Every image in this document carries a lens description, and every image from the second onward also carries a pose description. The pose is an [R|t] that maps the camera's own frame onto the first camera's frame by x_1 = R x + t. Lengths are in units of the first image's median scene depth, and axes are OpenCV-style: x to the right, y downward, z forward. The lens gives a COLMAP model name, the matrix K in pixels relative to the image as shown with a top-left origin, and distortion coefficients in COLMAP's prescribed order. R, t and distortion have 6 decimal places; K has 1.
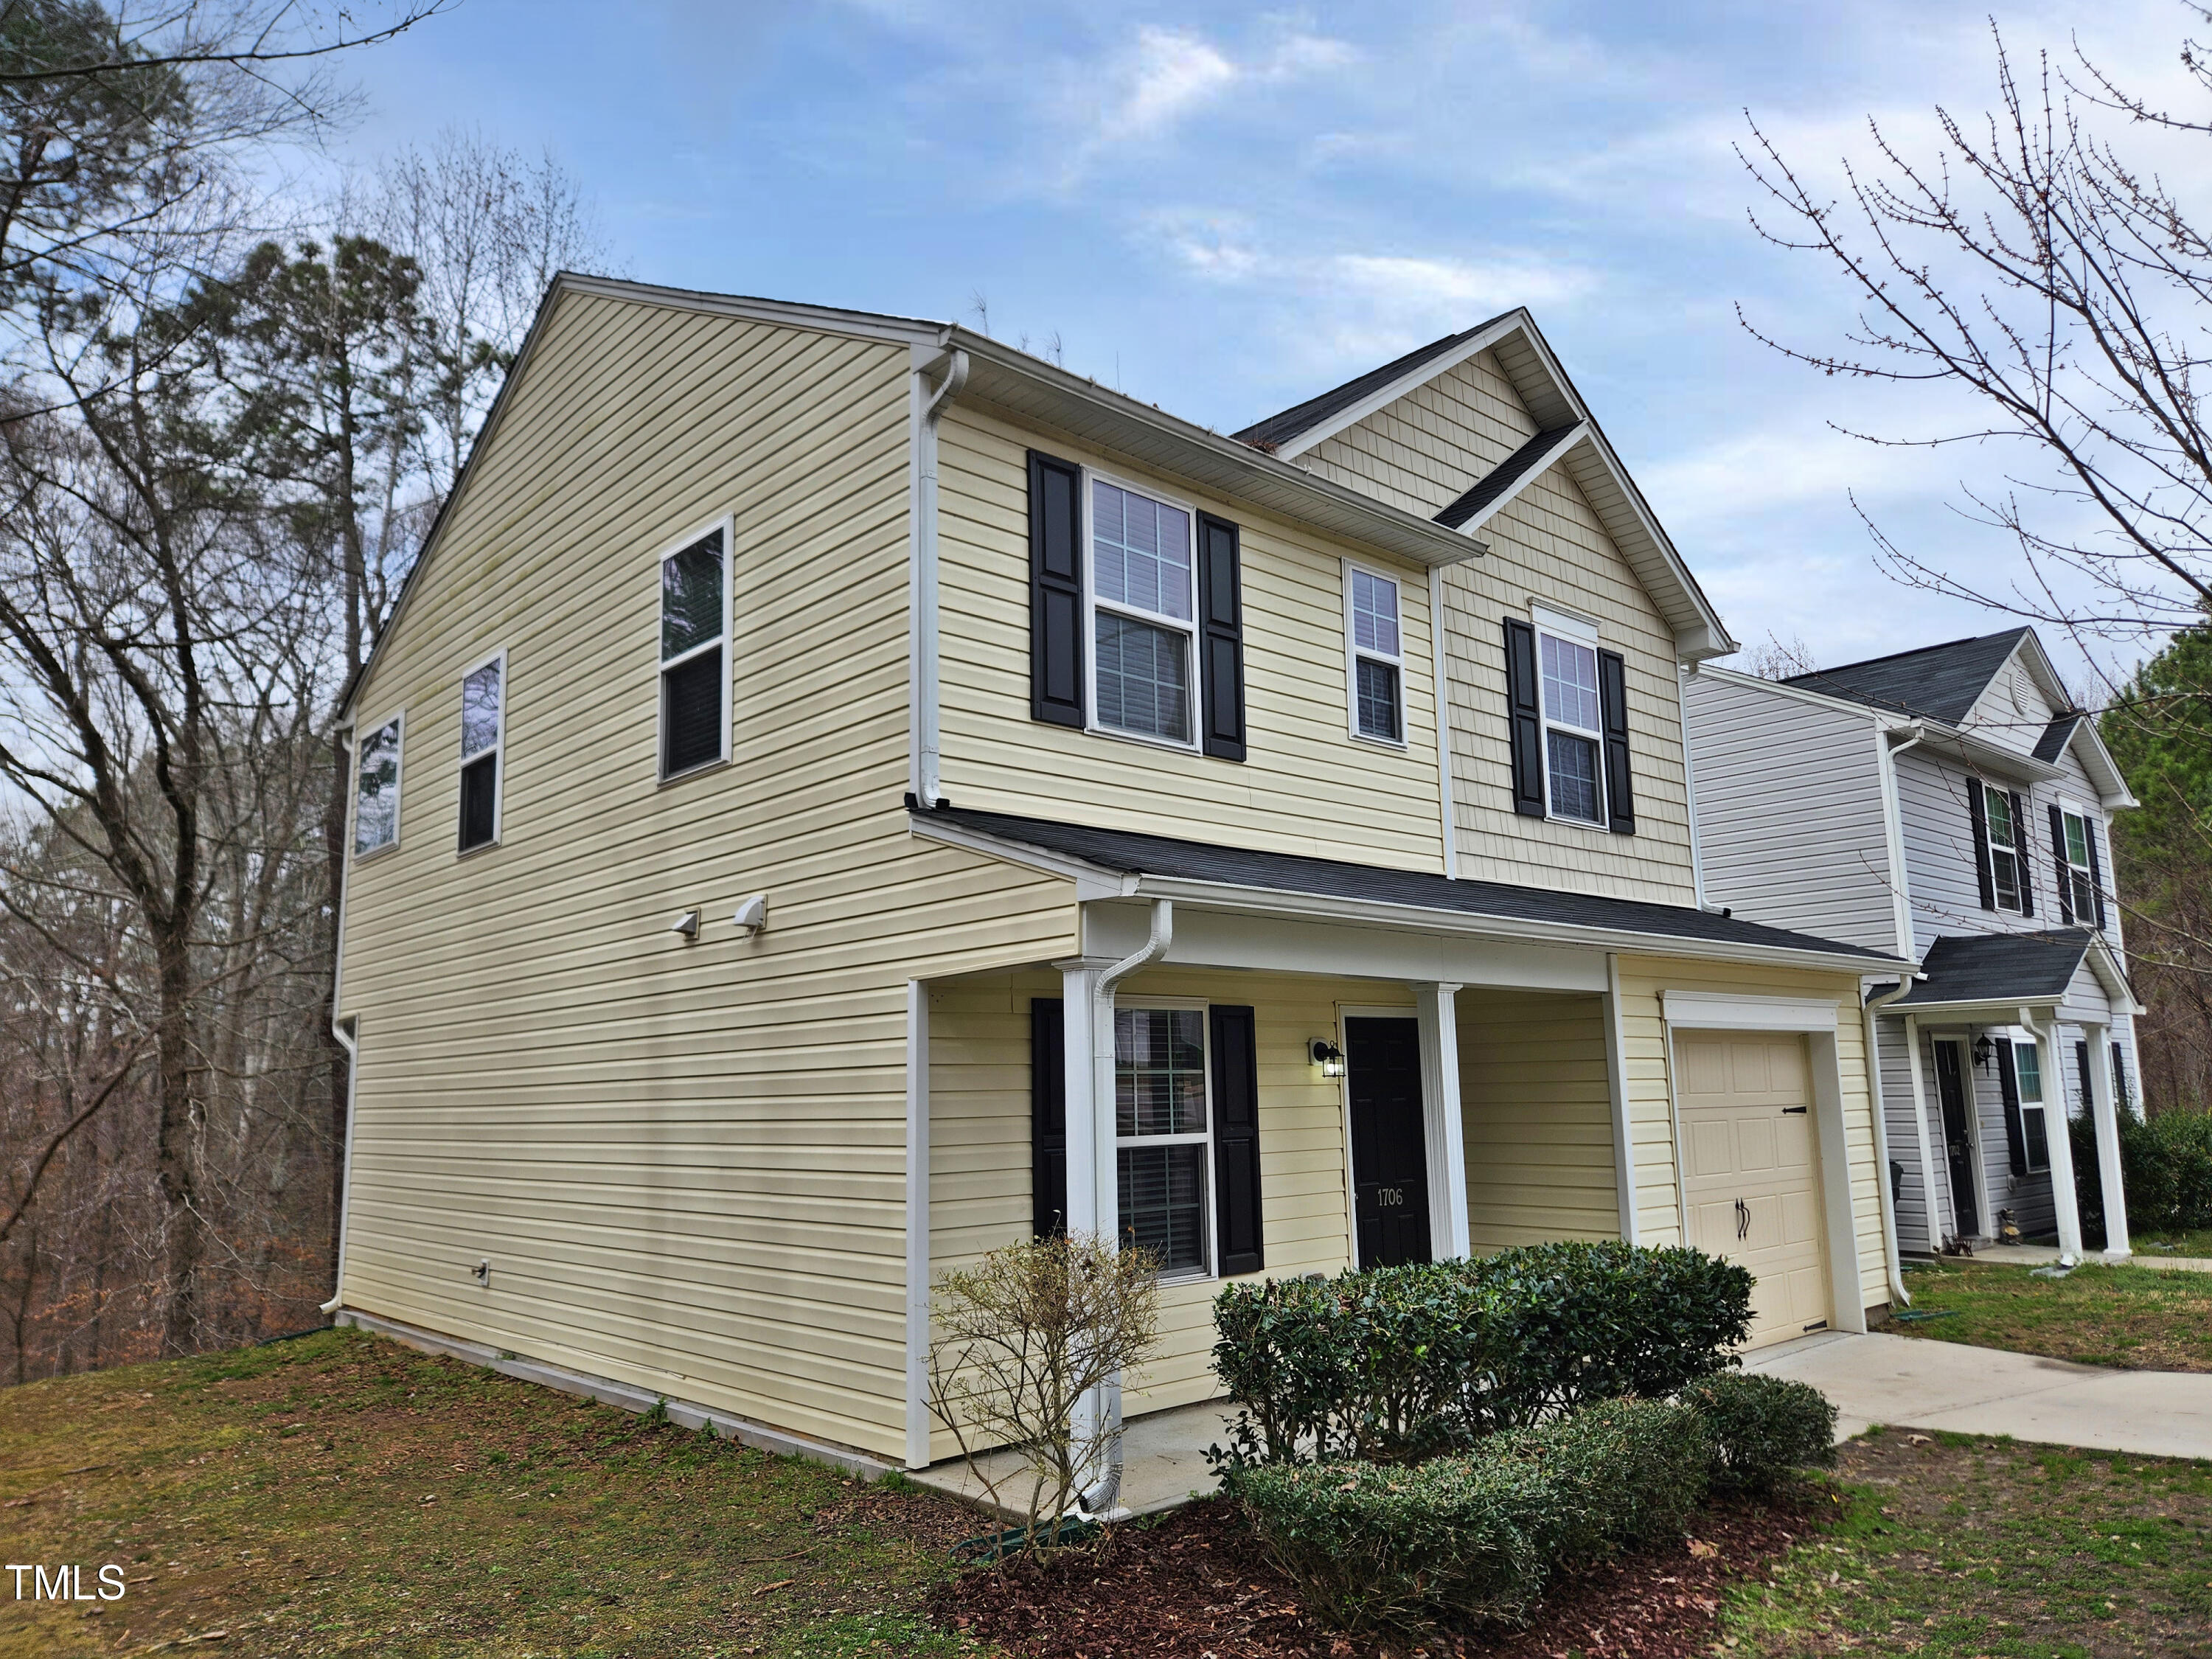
lens RADIAL K [[1500.4, 0, 1093.1], [0, 1500.4, 877.7], [0, 0, 1]] dist [0.094307, -0.081538]
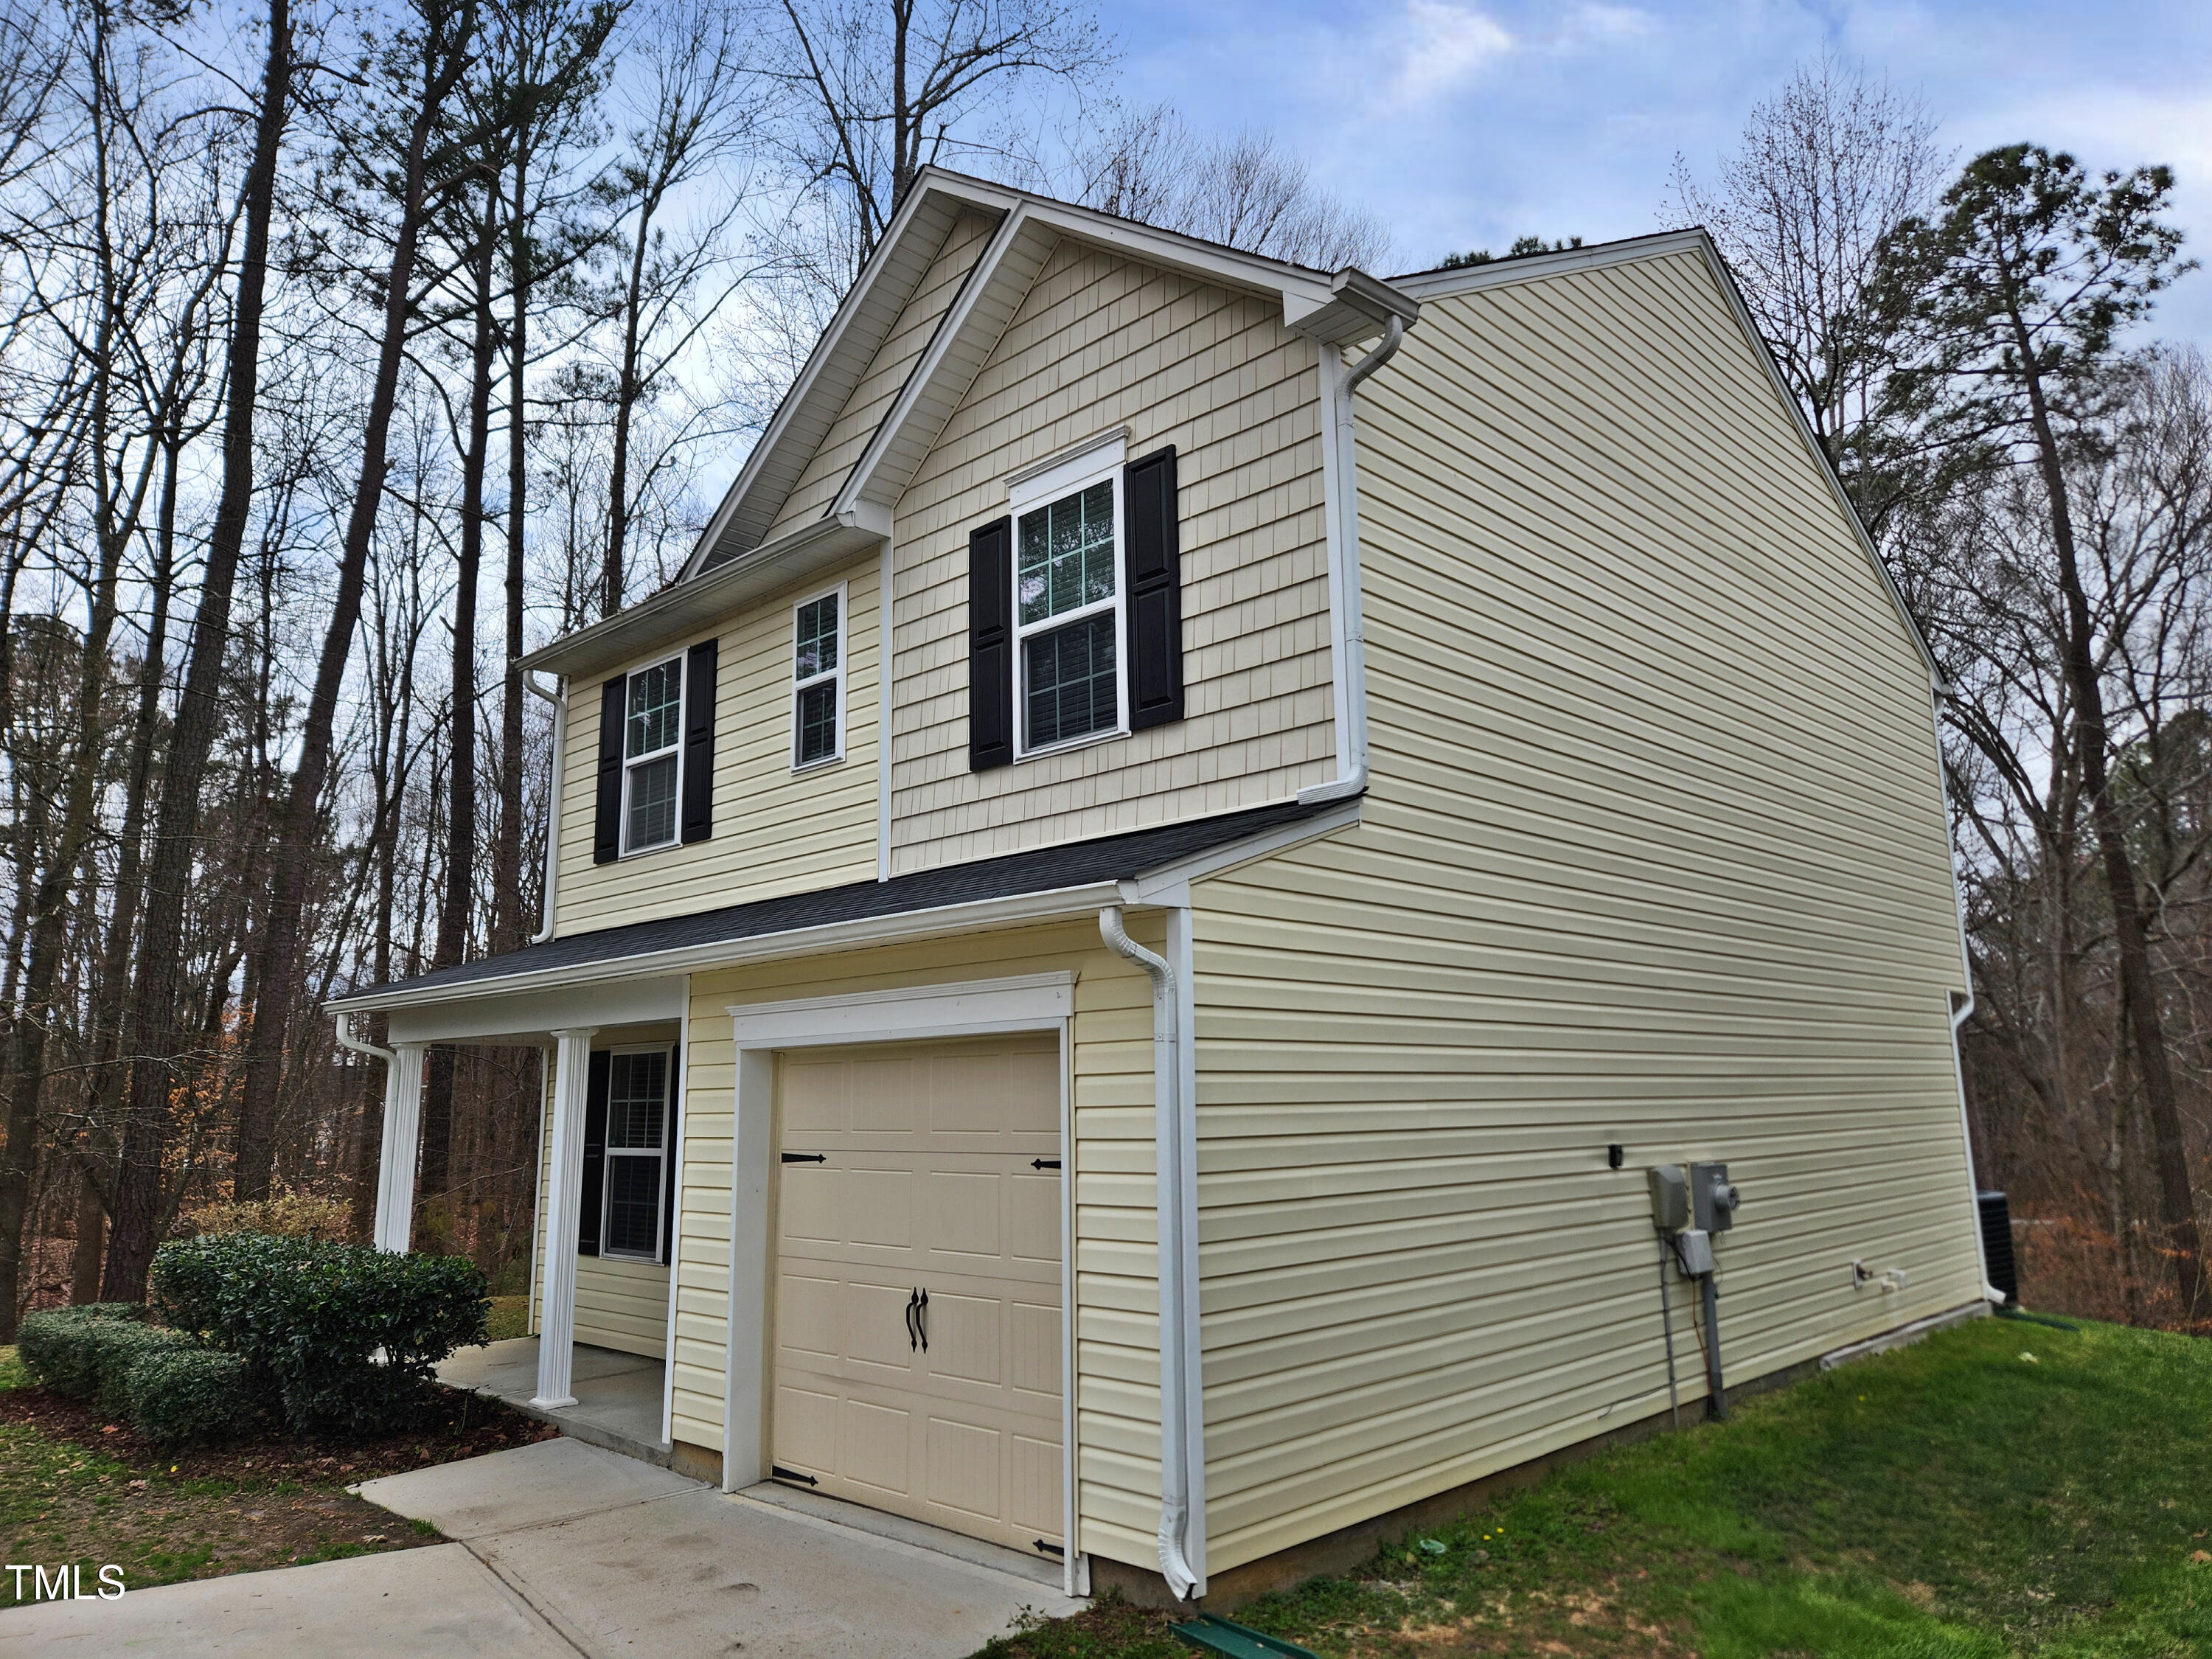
lens RADIAL K [[1471.6, 0, 1097.4], [0, 1471.6, 828.1], [0, 0, 1]] dist [0.106914, -0.108338]
pose [[0.053445, -0.155785, -0.986344, 1.075920], [0.156738, 0.976821, -0.145788, 0.114154], [0.986193, -0.146806, 0.076624, 1.019681]]
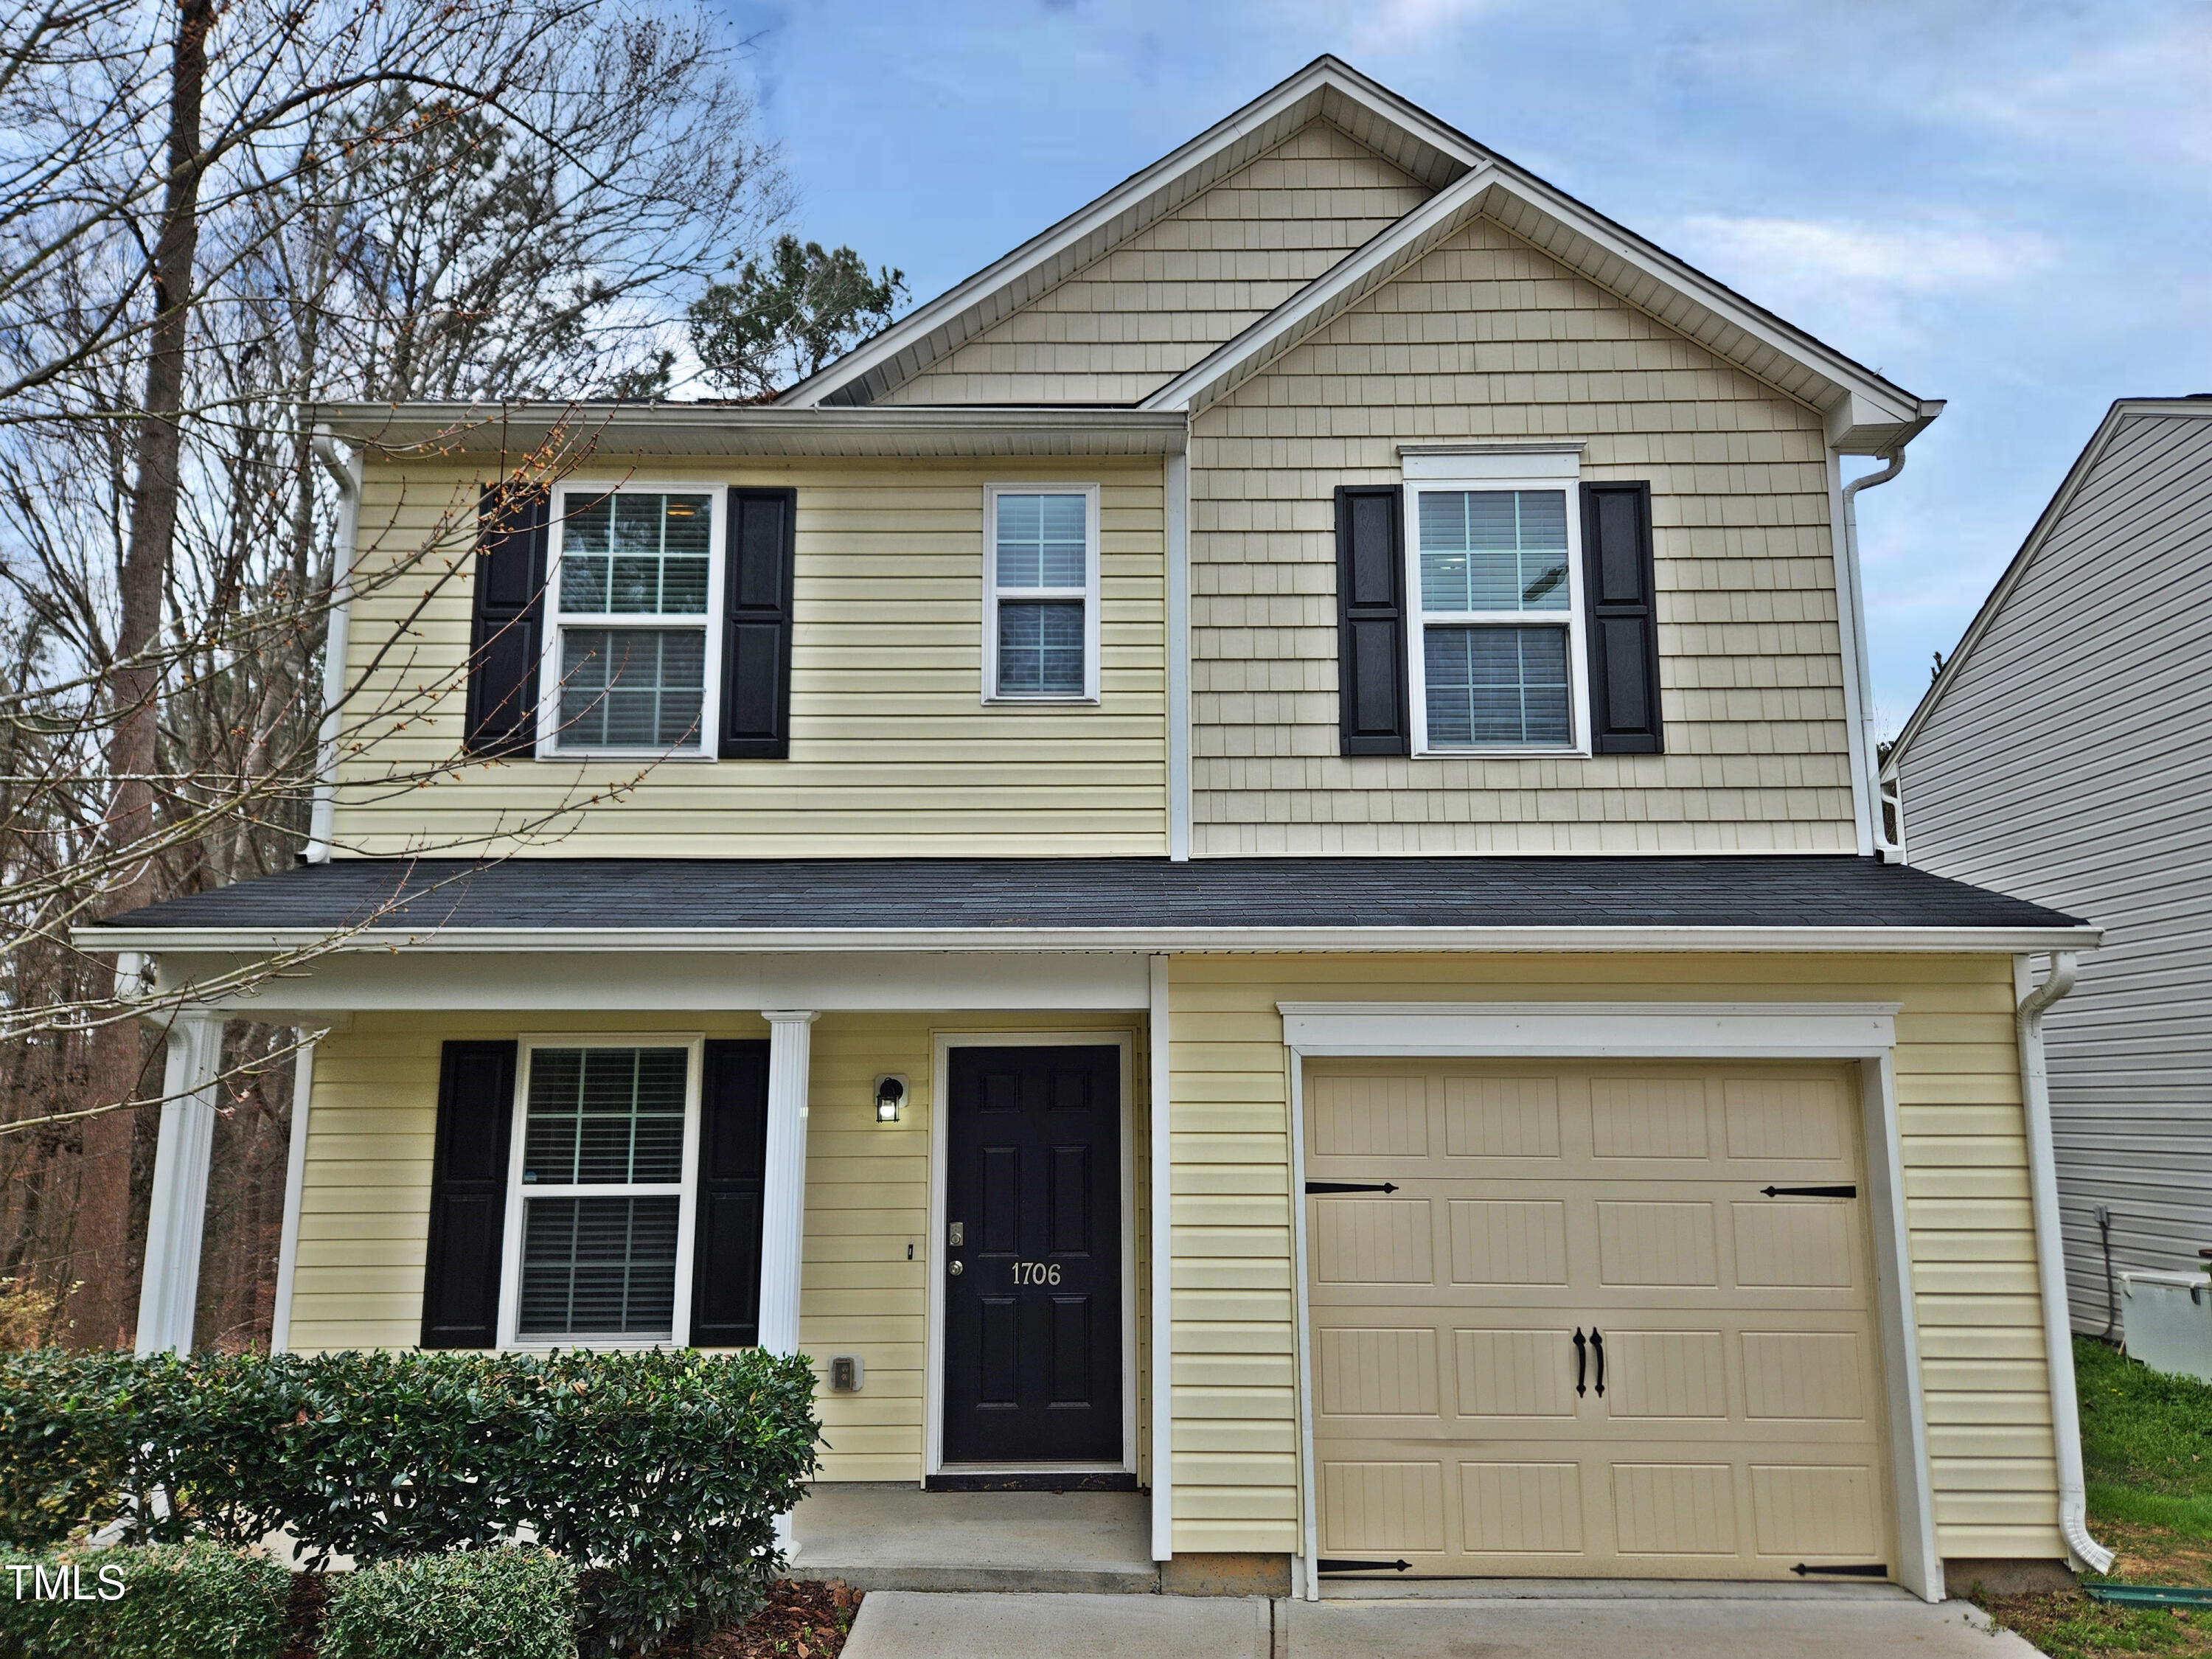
lens RADIAL K [[1500.4, 0, 1093.1], [0, 1500.4, 877.7], [0, 0, 1]] dist [0.094307, -0.081538]
pose [[0.736103, -0.082143, -0.671867, 0.682968], [0.080752, 0.996177, -0.033320, 0.030068], [0.672035, -0.029728, 0.739922, 0.394308]]
